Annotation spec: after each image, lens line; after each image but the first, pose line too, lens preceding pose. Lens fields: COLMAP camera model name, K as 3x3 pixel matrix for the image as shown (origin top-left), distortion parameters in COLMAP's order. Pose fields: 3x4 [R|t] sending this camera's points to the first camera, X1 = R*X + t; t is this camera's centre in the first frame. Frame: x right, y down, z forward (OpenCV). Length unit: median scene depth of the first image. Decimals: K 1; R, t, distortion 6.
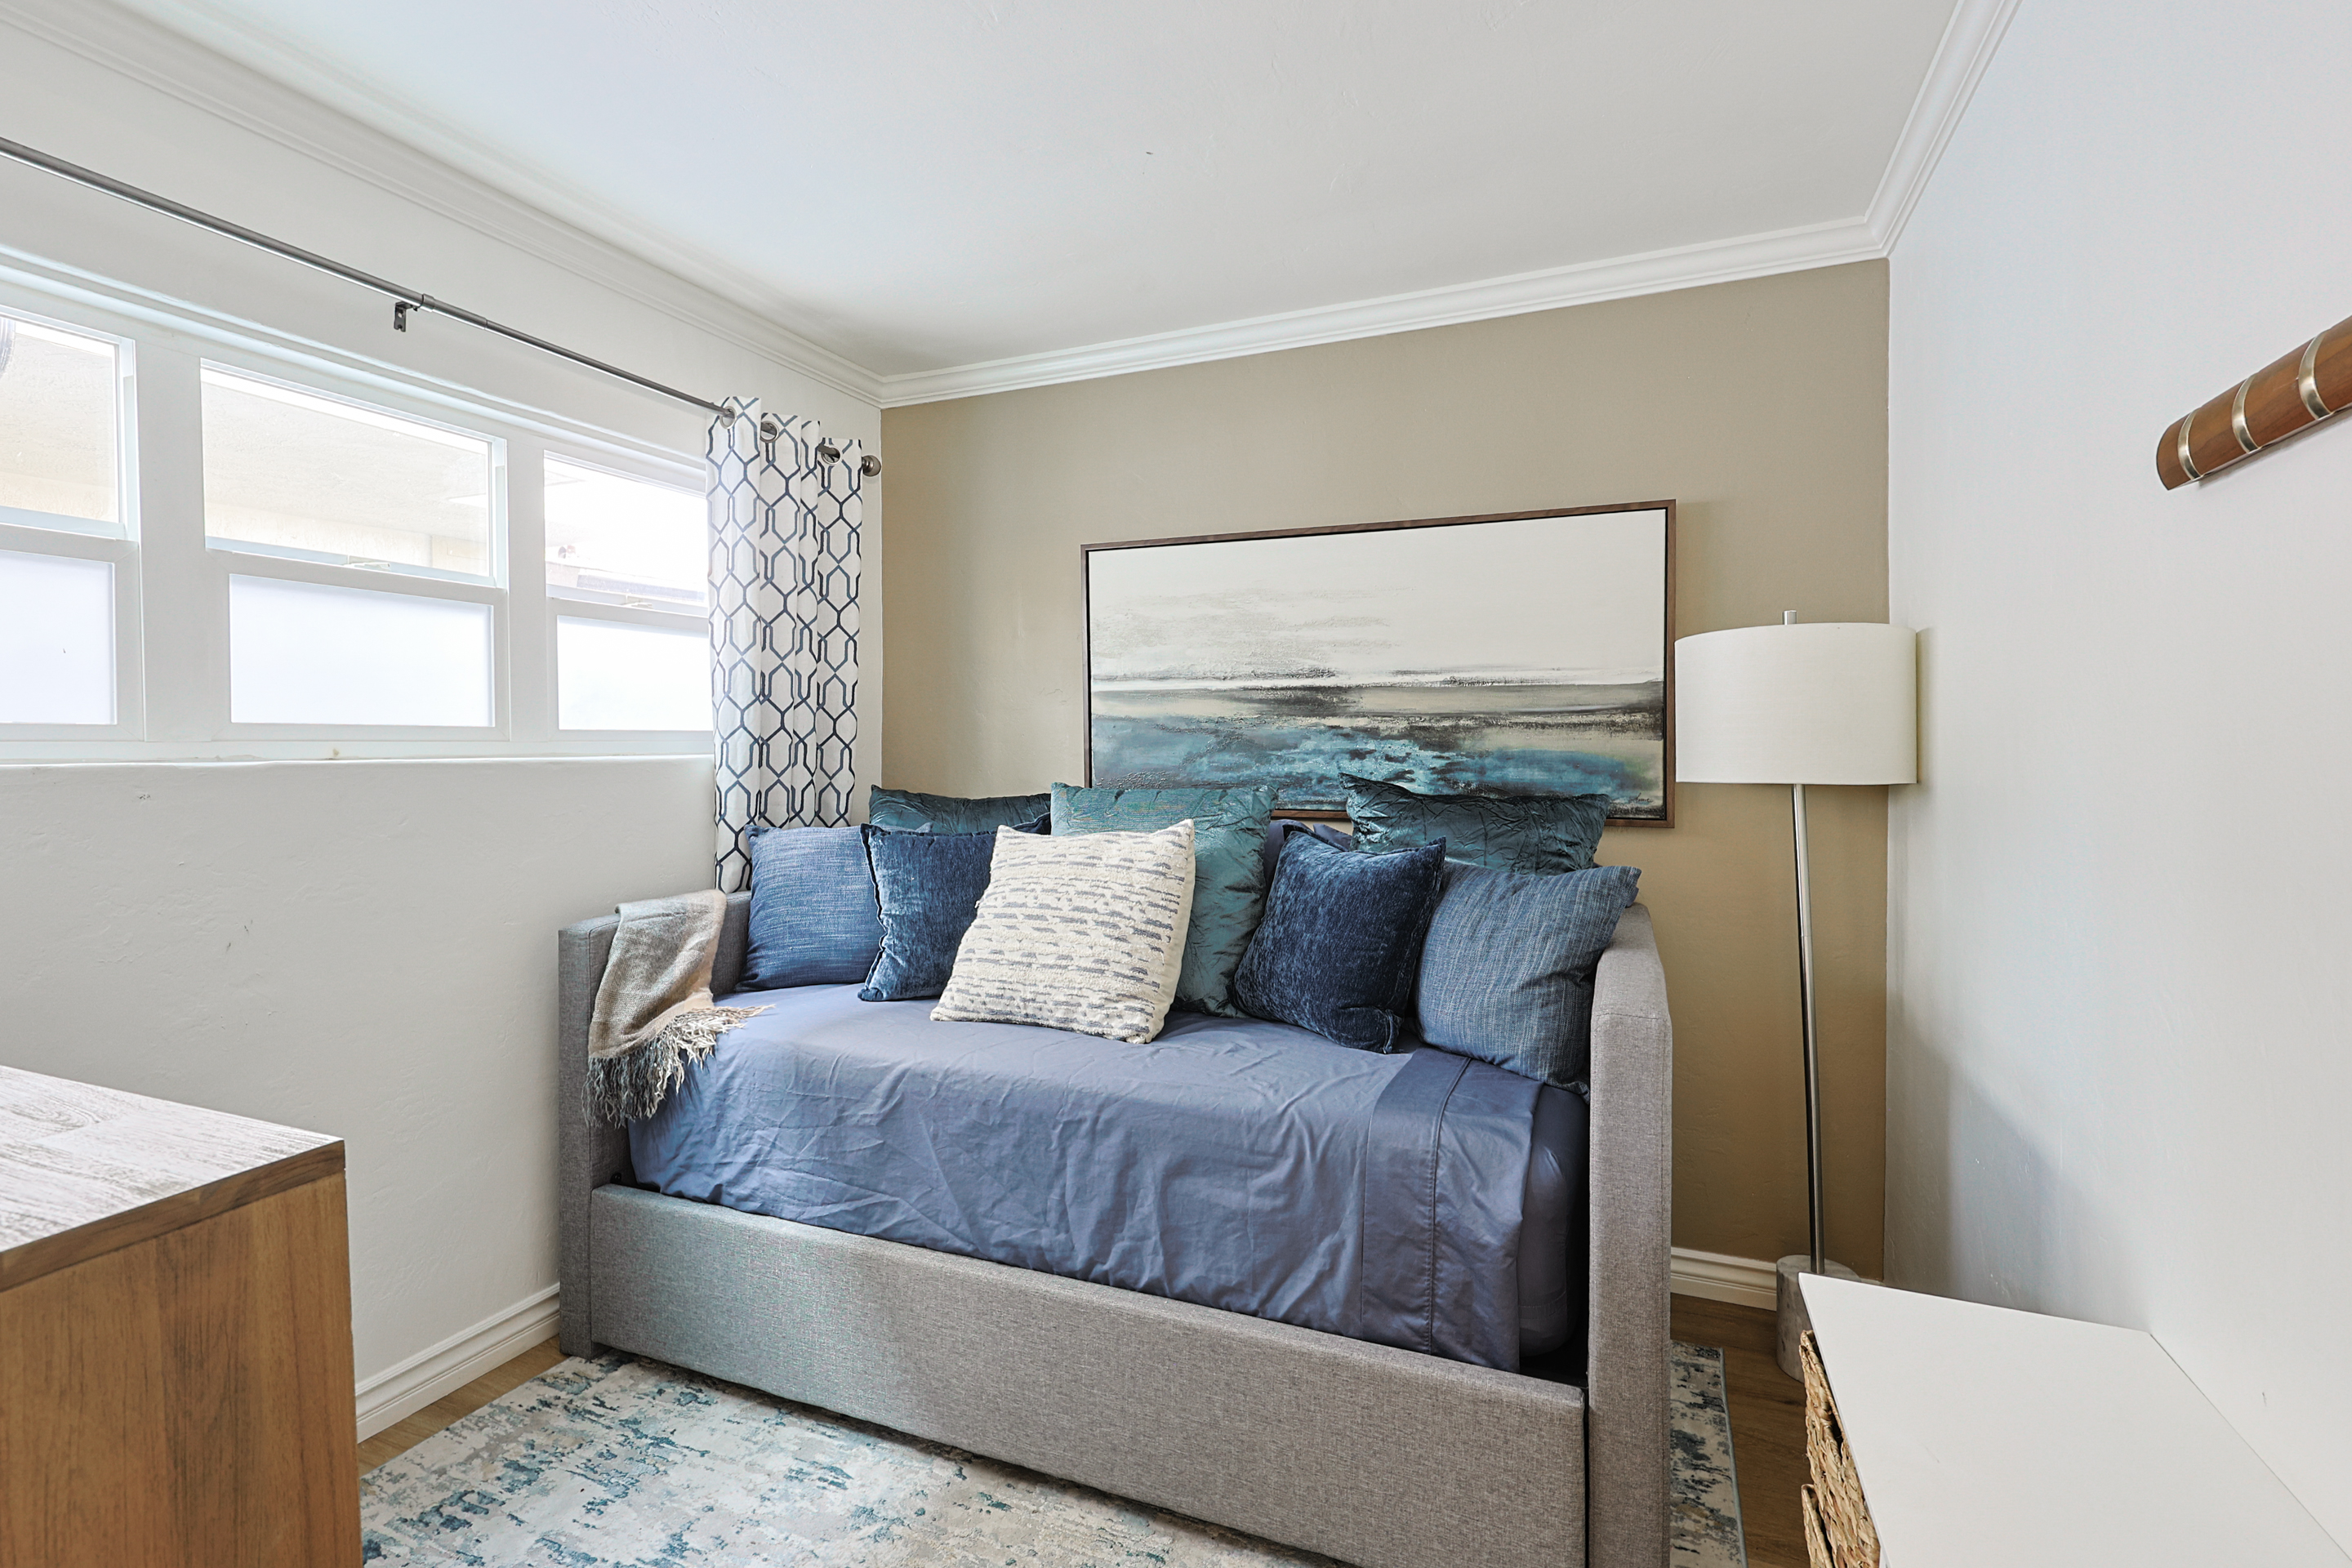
lens RADIAL K [[1026.0, 0, 1228.2], [0, 1026.0, 738.8], [0, 0, 1]] dist [-0.000813, 0.000120]
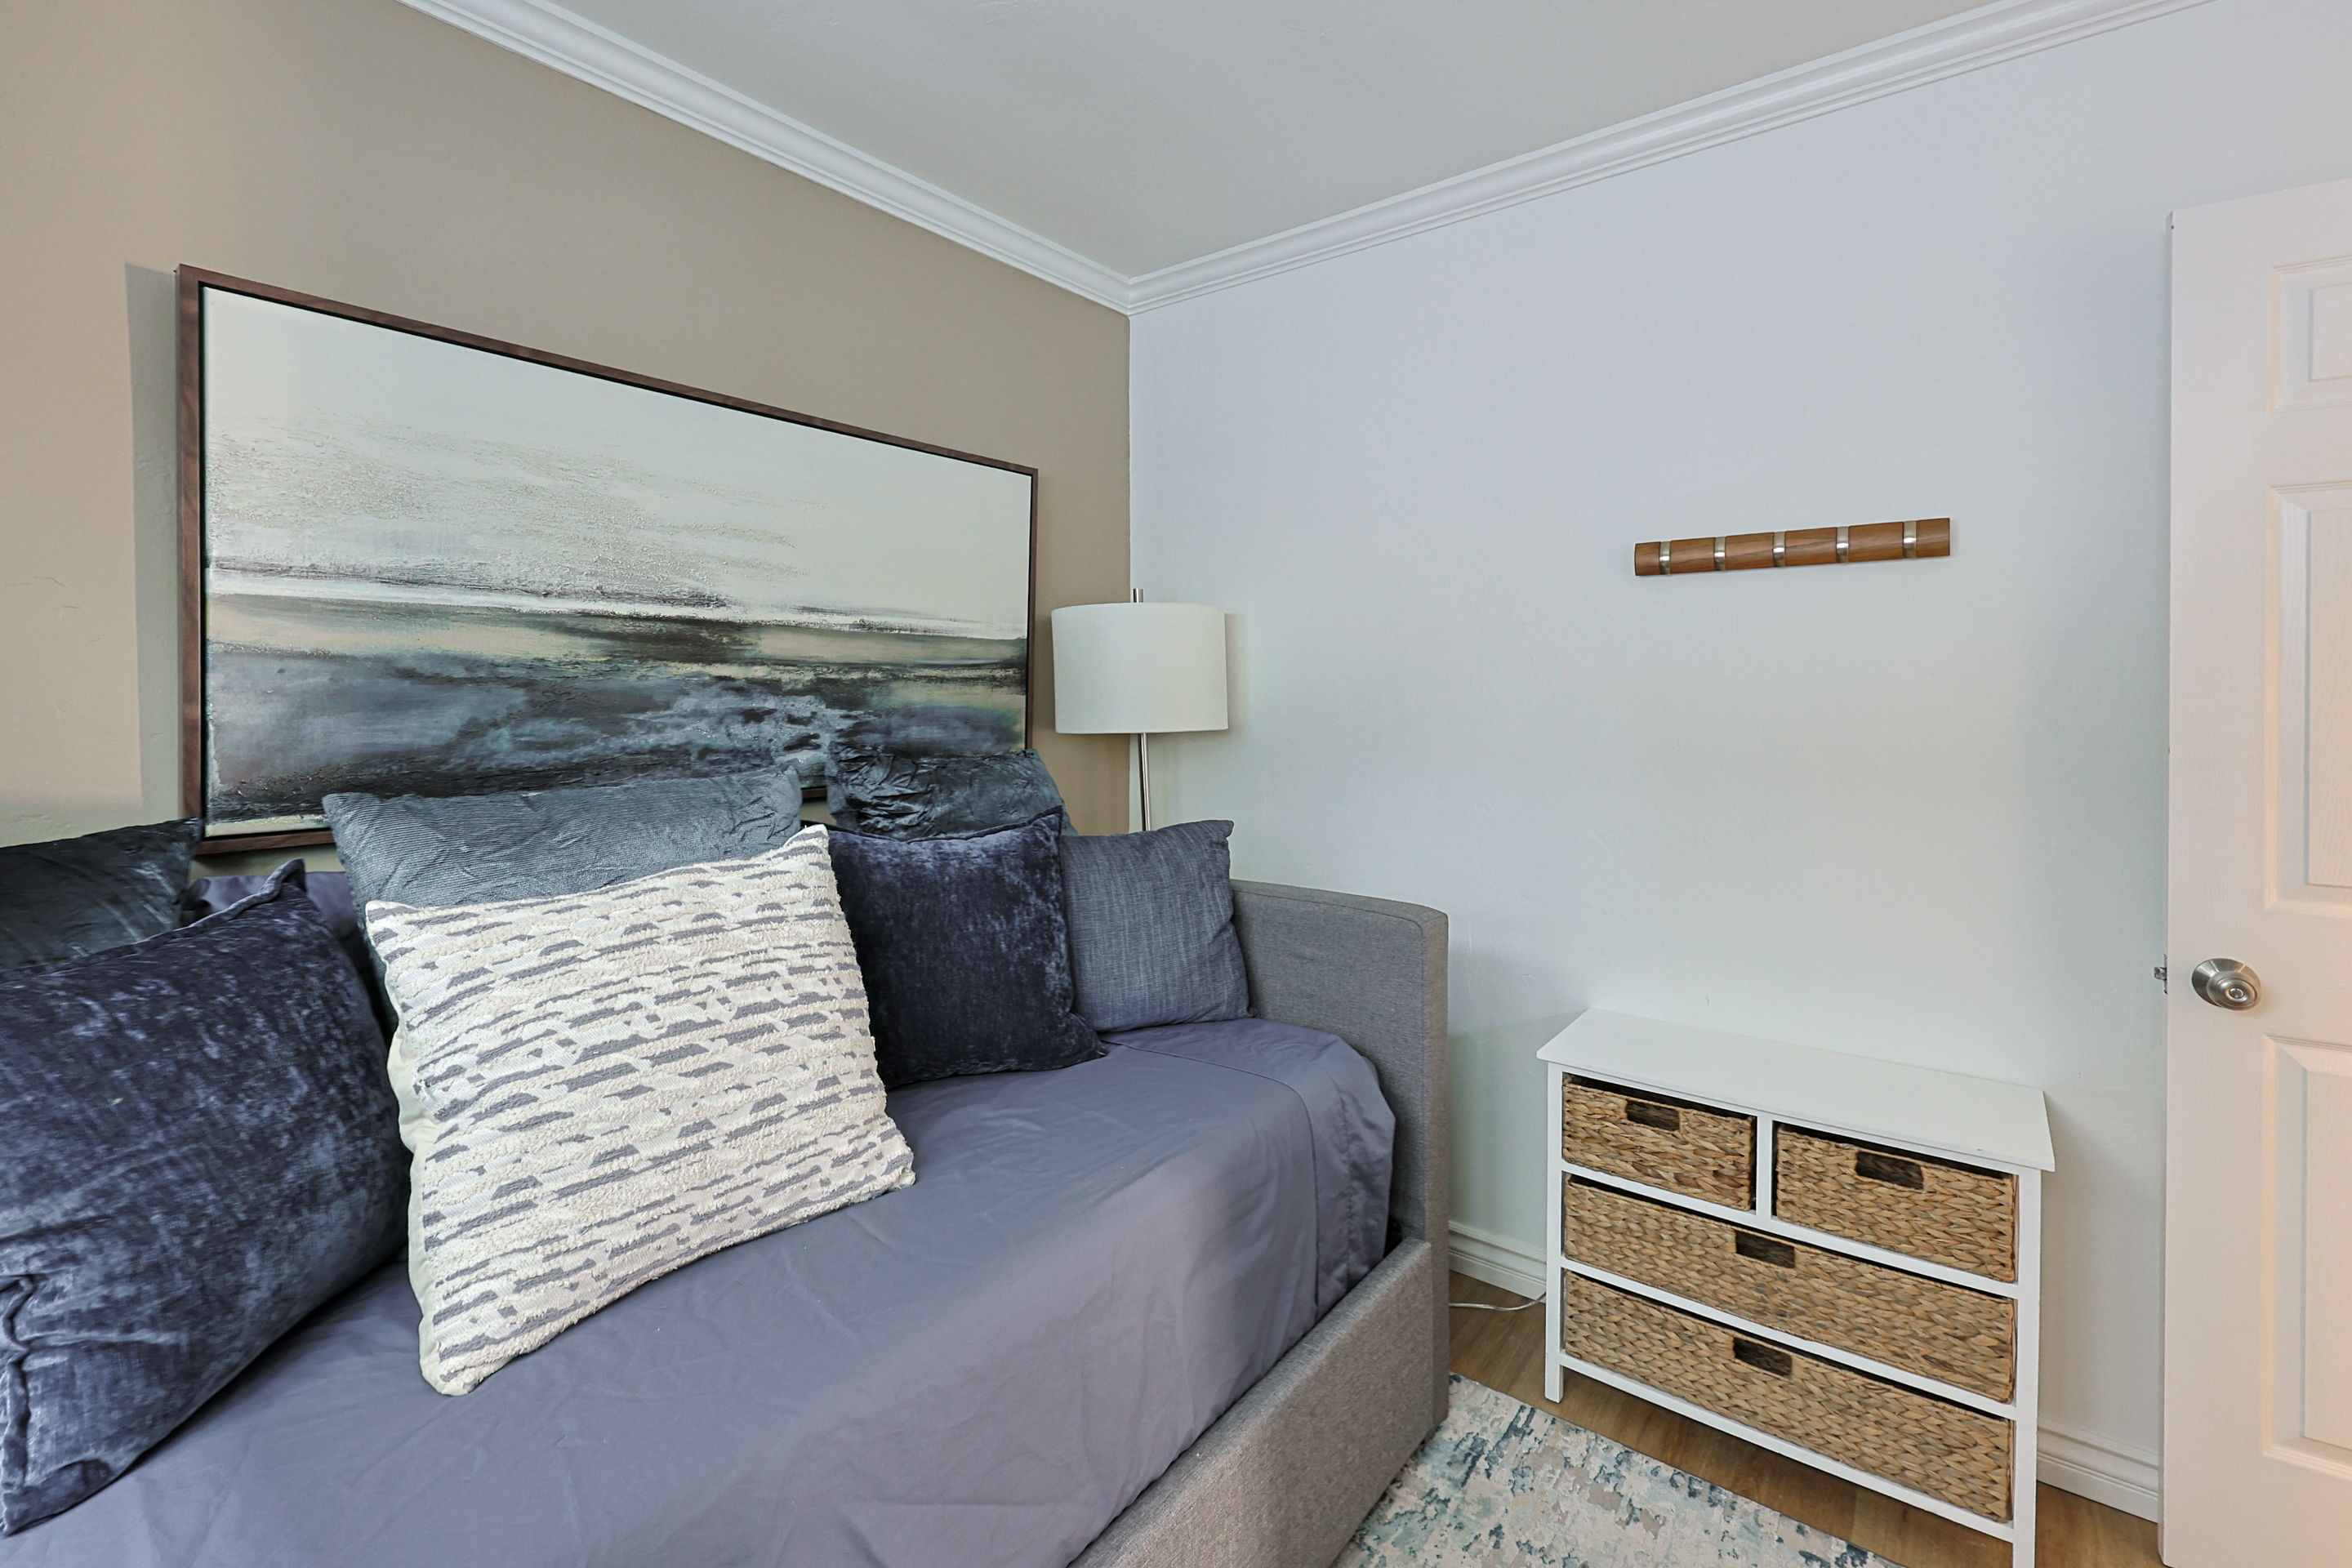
lens RADIAL K [[1026.0, 0, 1128.1], [0, 1026.0, 699.5], [0, 0, 1]] dist [-0.000813, 0.000120]
pose [[0.306012, -0.011324, 0.951960, -0.500754], [-0.006750, 0.999878, 0.014064, -0.008649], [-0.952004, -0.010729, 0.305898, 0.527092]]
